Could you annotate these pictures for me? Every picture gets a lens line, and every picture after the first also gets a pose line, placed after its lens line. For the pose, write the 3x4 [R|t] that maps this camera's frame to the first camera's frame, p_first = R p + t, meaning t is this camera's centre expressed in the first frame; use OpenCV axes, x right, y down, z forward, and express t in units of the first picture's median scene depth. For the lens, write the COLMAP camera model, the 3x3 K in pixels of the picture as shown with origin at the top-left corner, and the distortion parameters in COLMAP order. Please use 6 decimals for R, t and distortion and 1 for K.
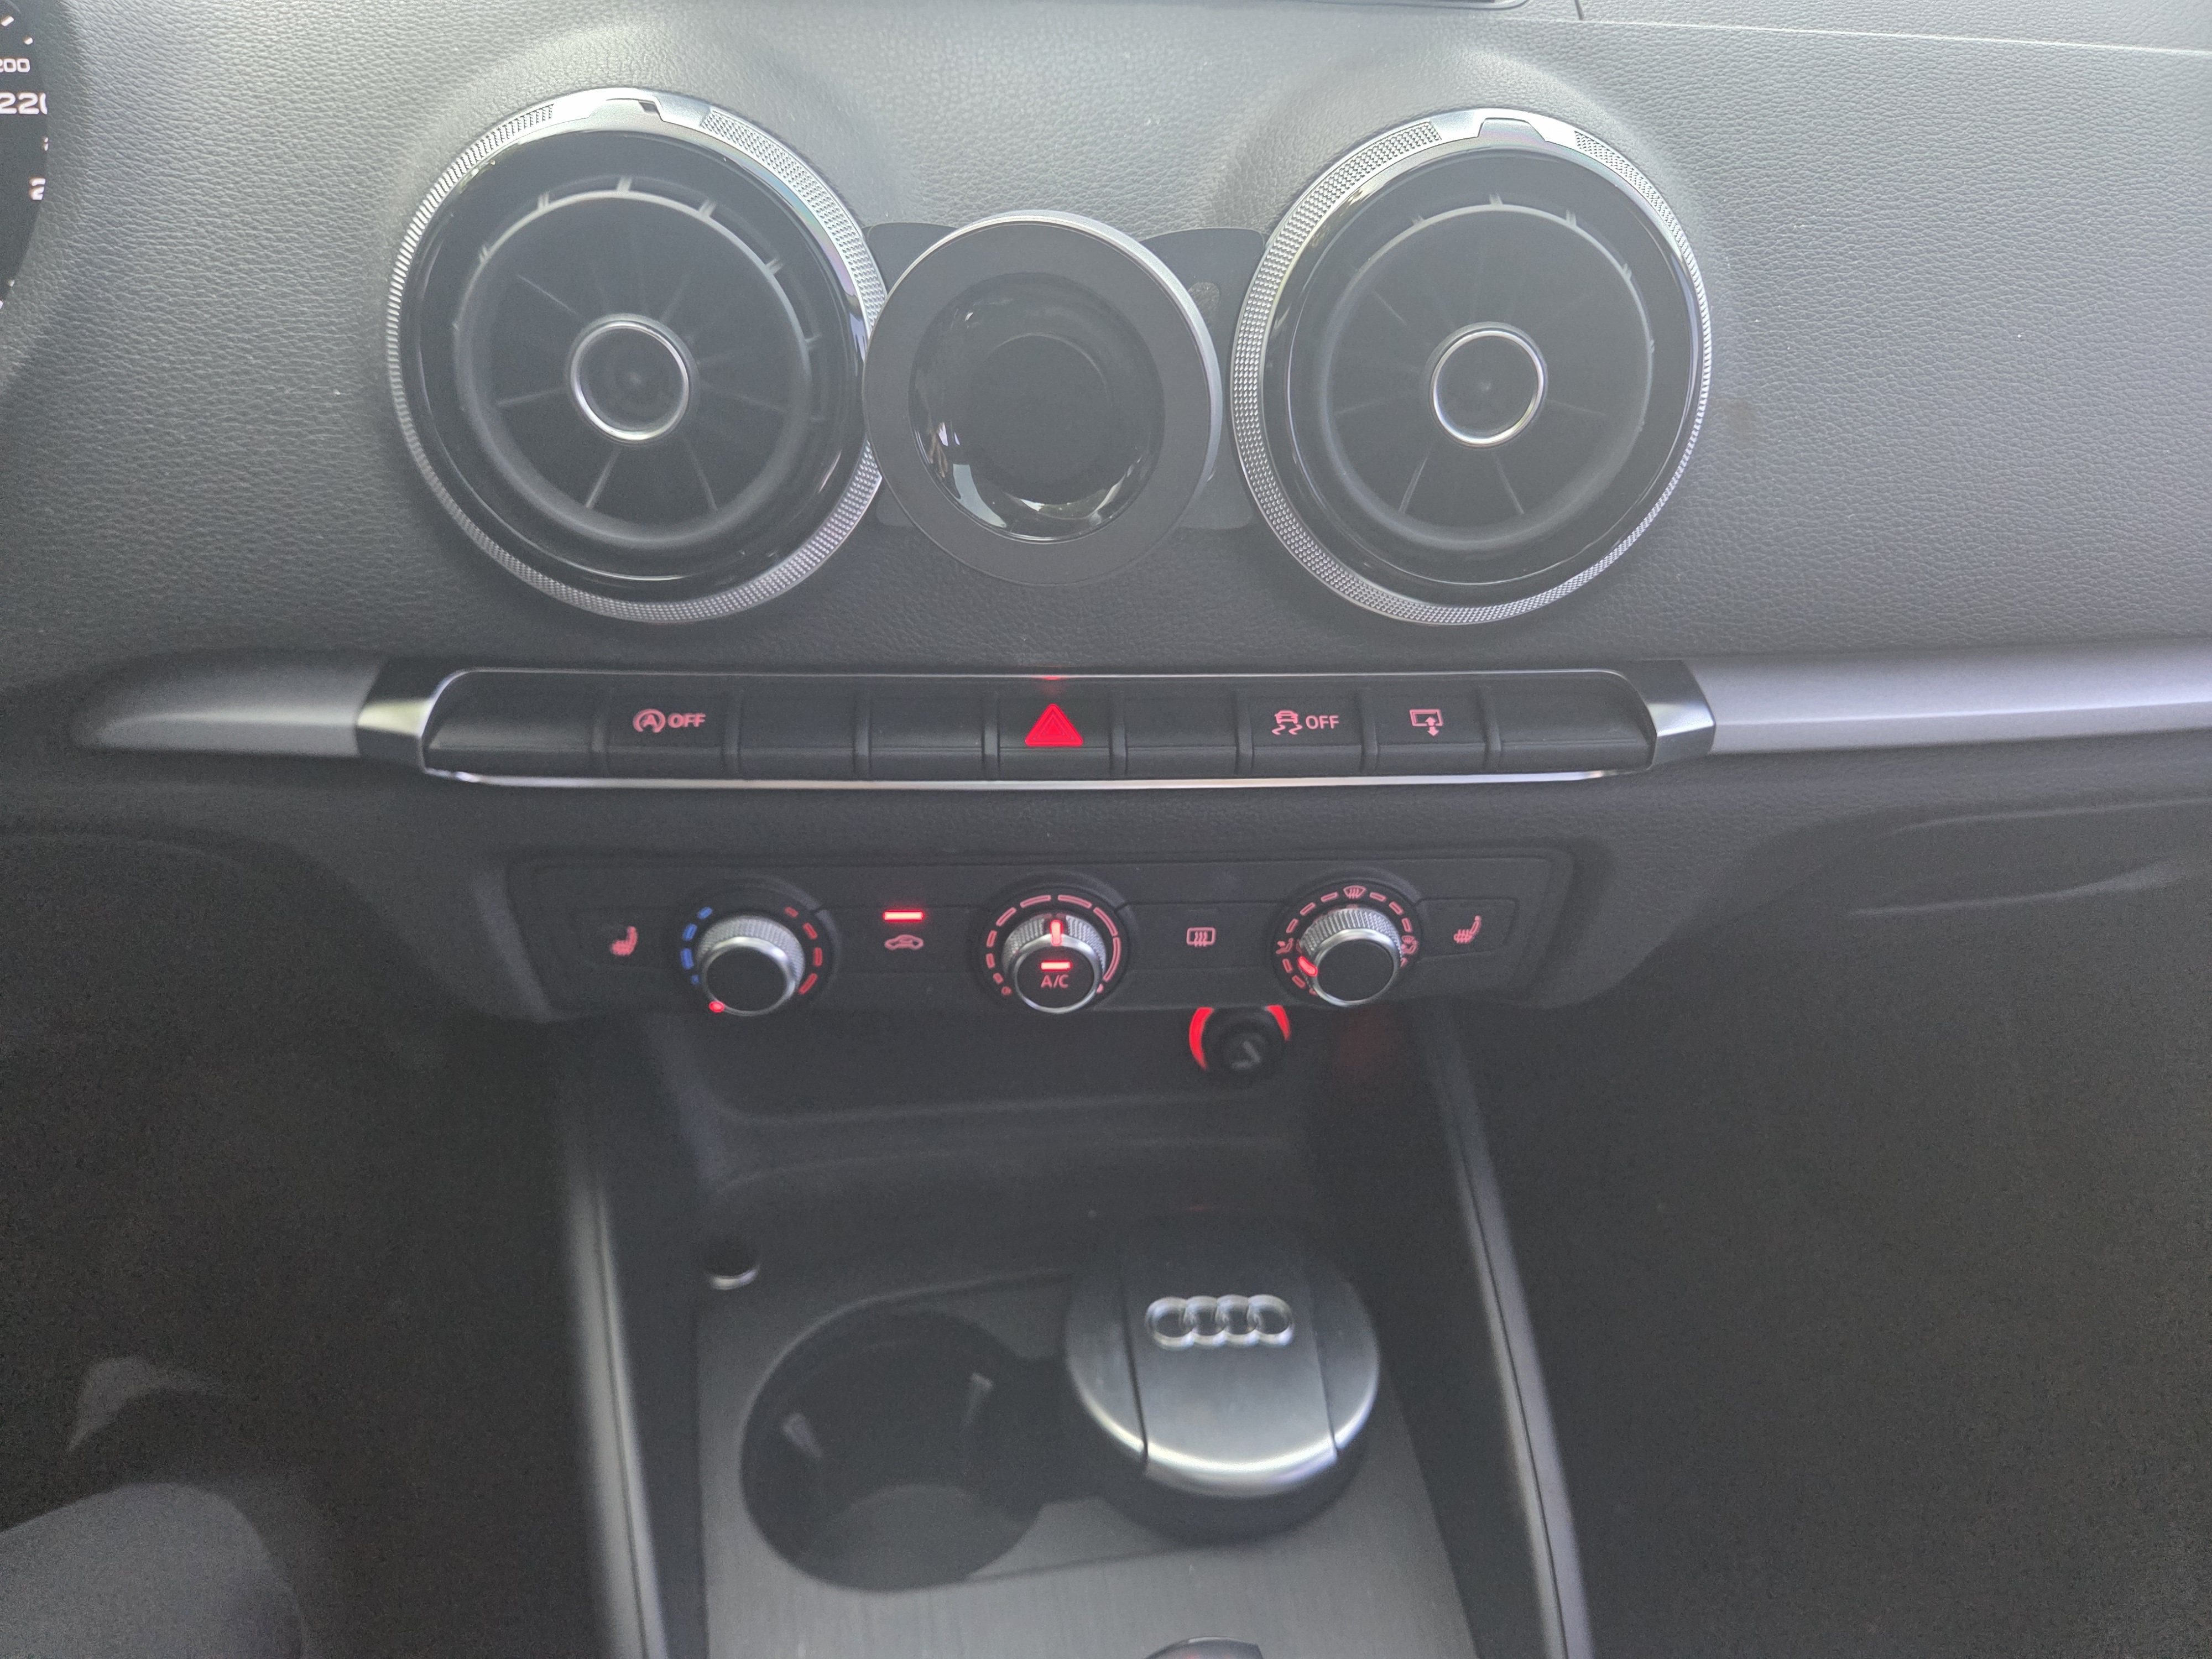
lens RADIAL K [[1499.7, 0, 1075.0], [0, 1499.7, 845.6], [0, 0, 1]] dist [0.042319, -0.042211]
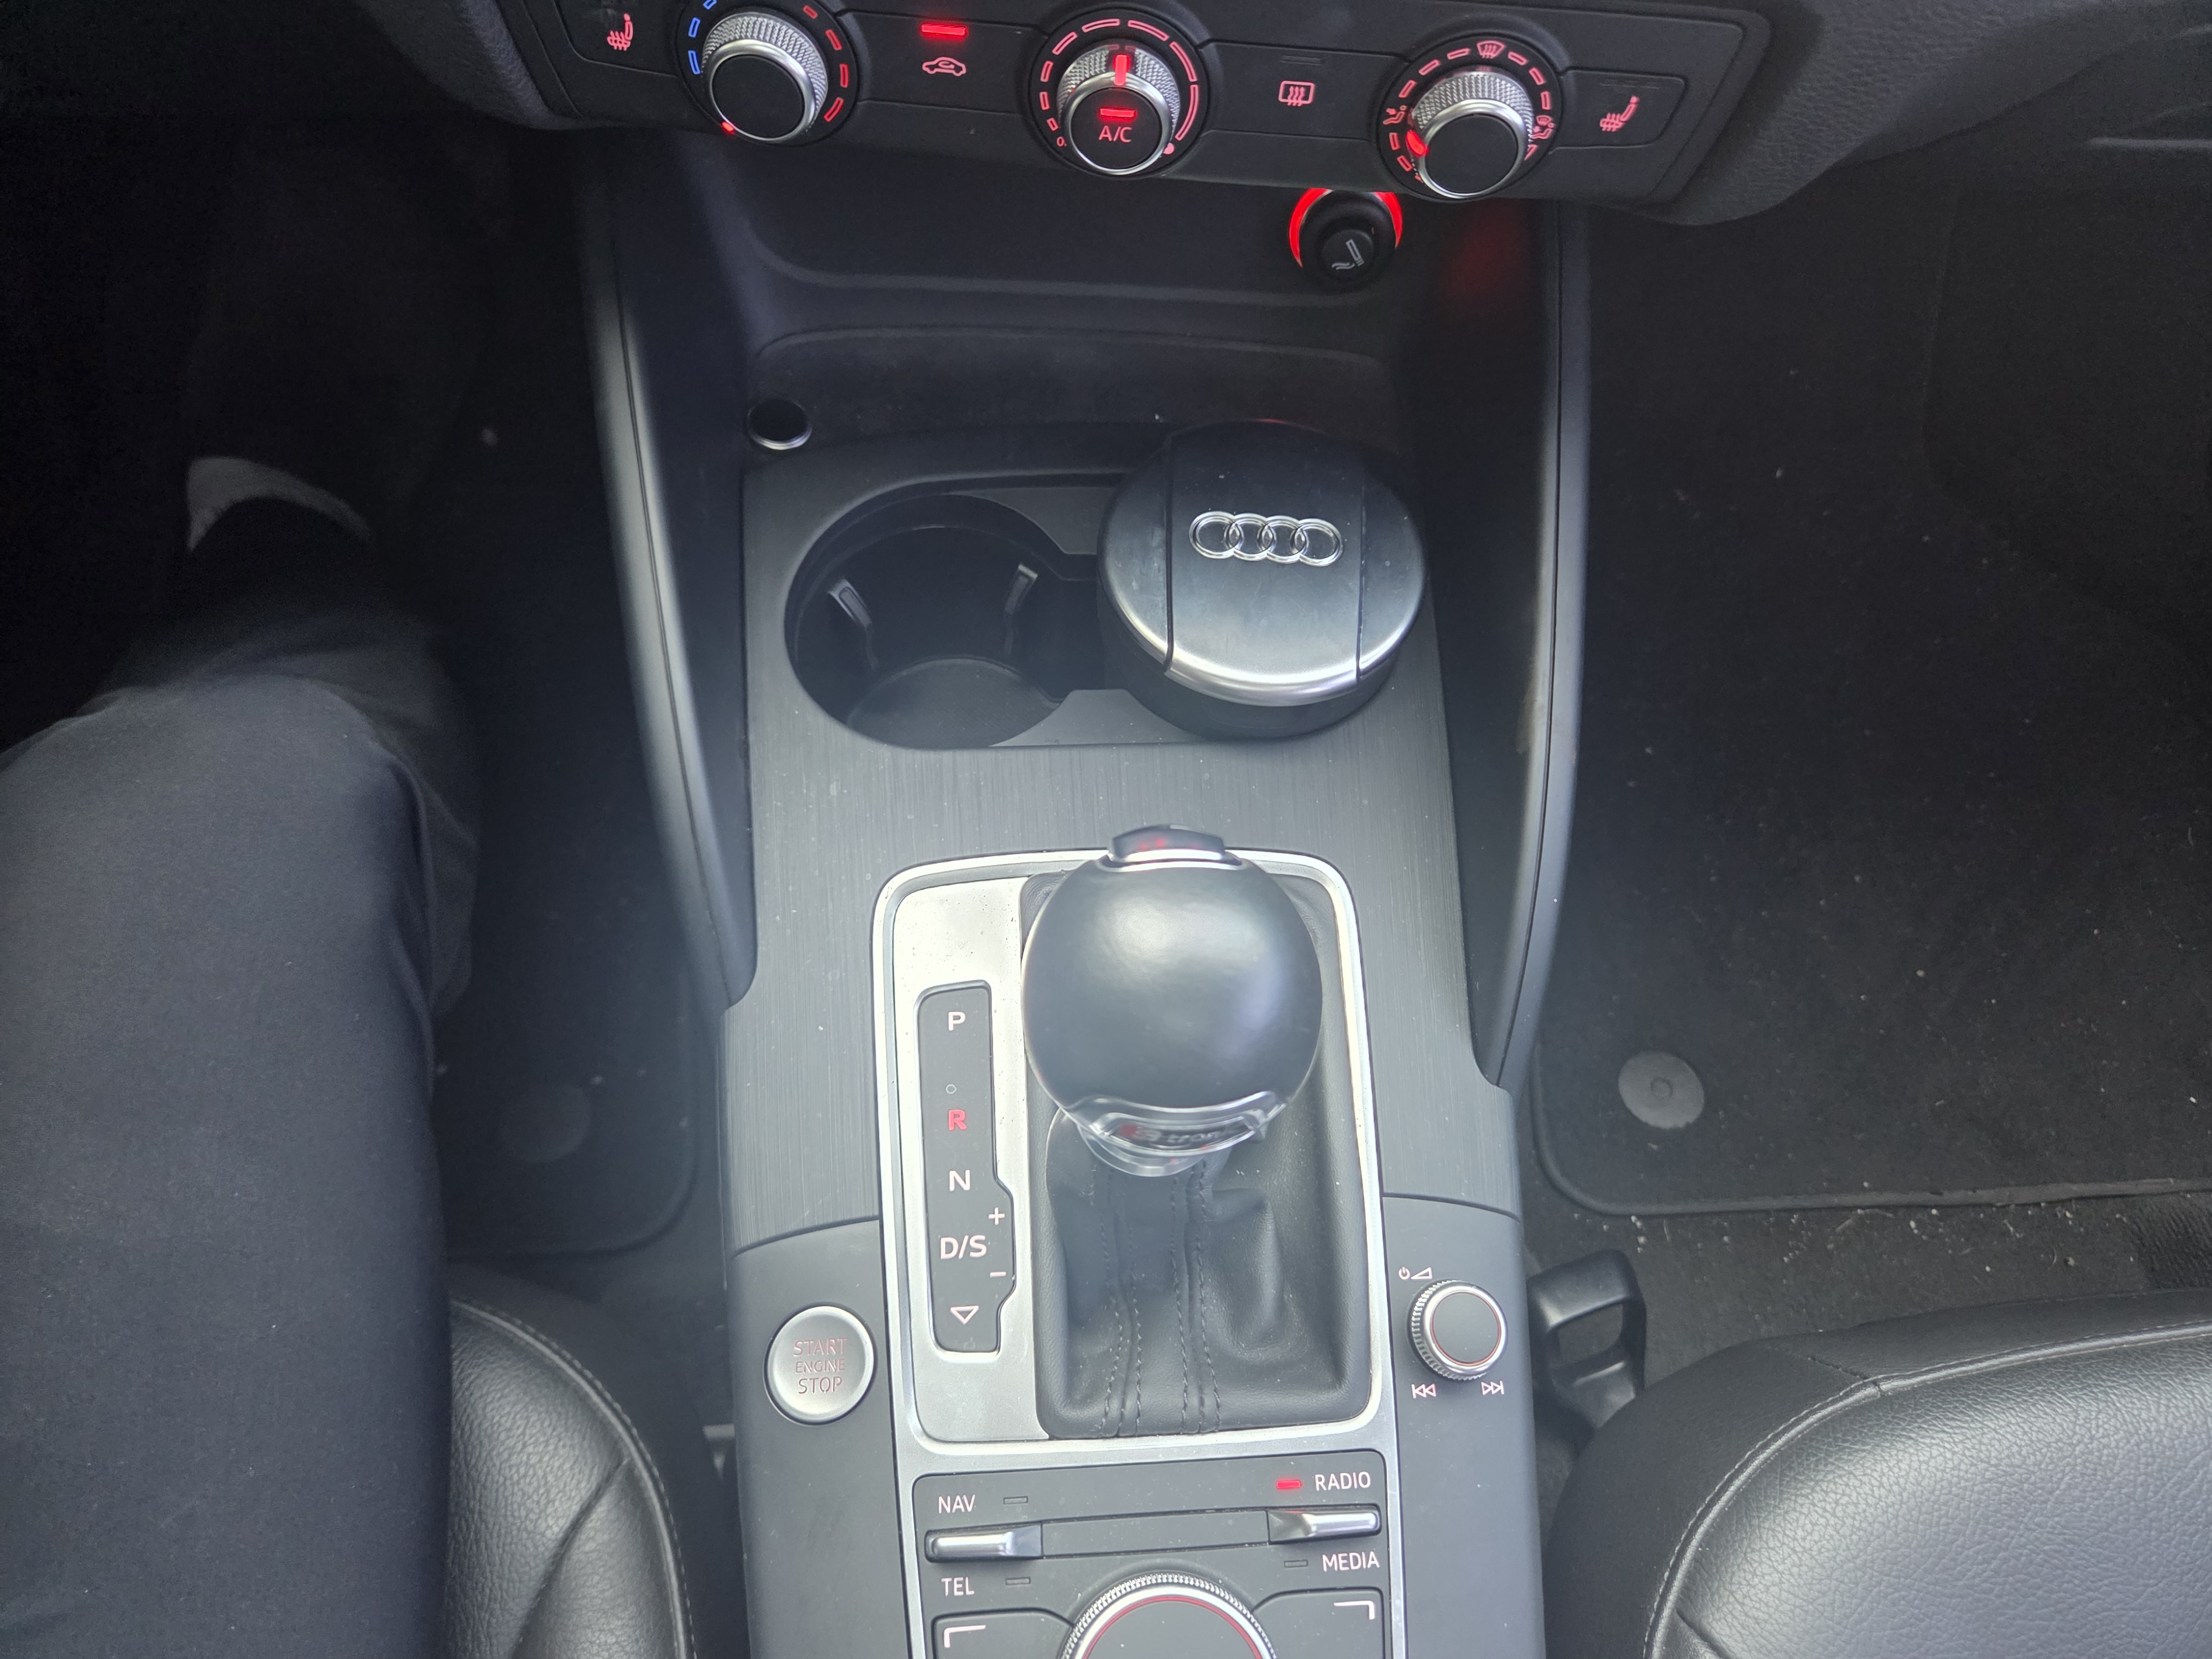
lens RADIAL K [[1499.7, 0, 1103.3], [0, 1499.7, 814.5], [0, 0, 1]] dist [0.042319, -0.042211]
pose [[0.993238, 0.111806, -0.031272, 0.049881], [-0.083178, 0.873225, 0.480167, 0.016709], [0.080993, -0.474319, 0.876620, 0.065730]]
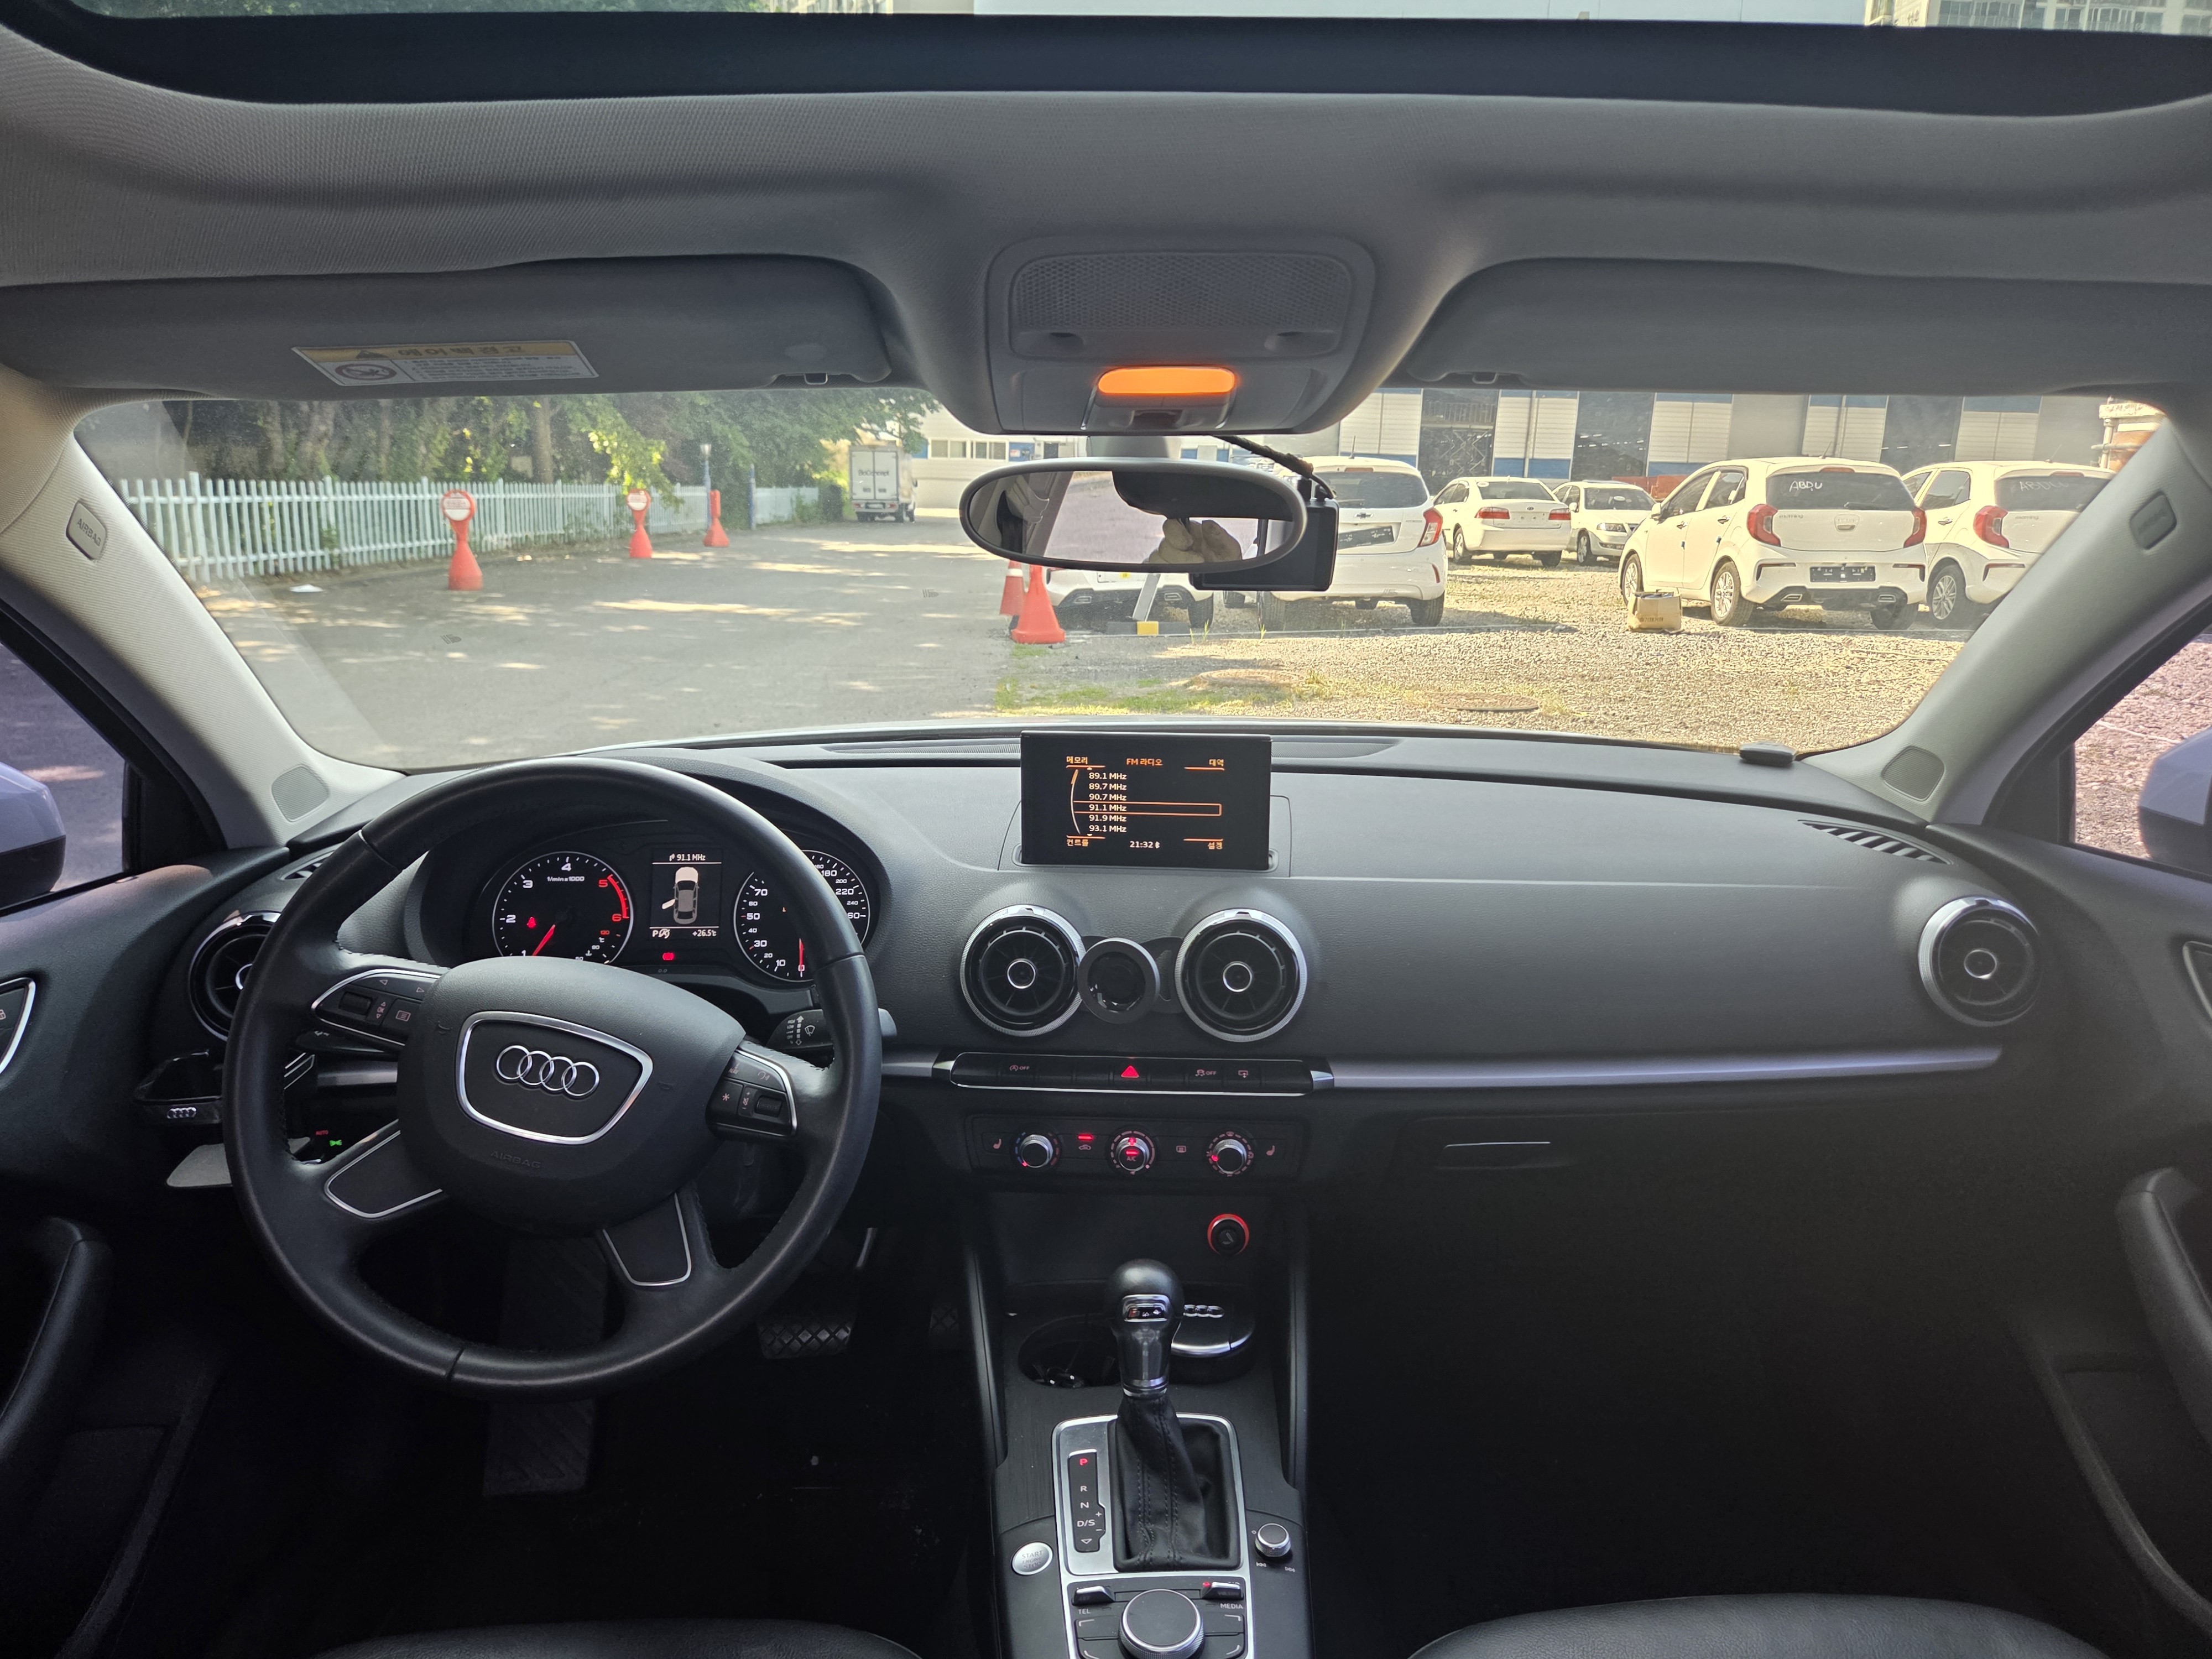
lens RADIAL K [[1499.7, 0, 1127.5], [0, 1499.7, 828.7], [0, 0, 1]] dist [0.042319, -0.042211]
pose [[0.991035, -0.003892, -0.133542, 0.391484], [-0.046288, 0.927661, -0.370544, 0.603767], [0.125324, 0.373403, 0.919165, -2.095037]]
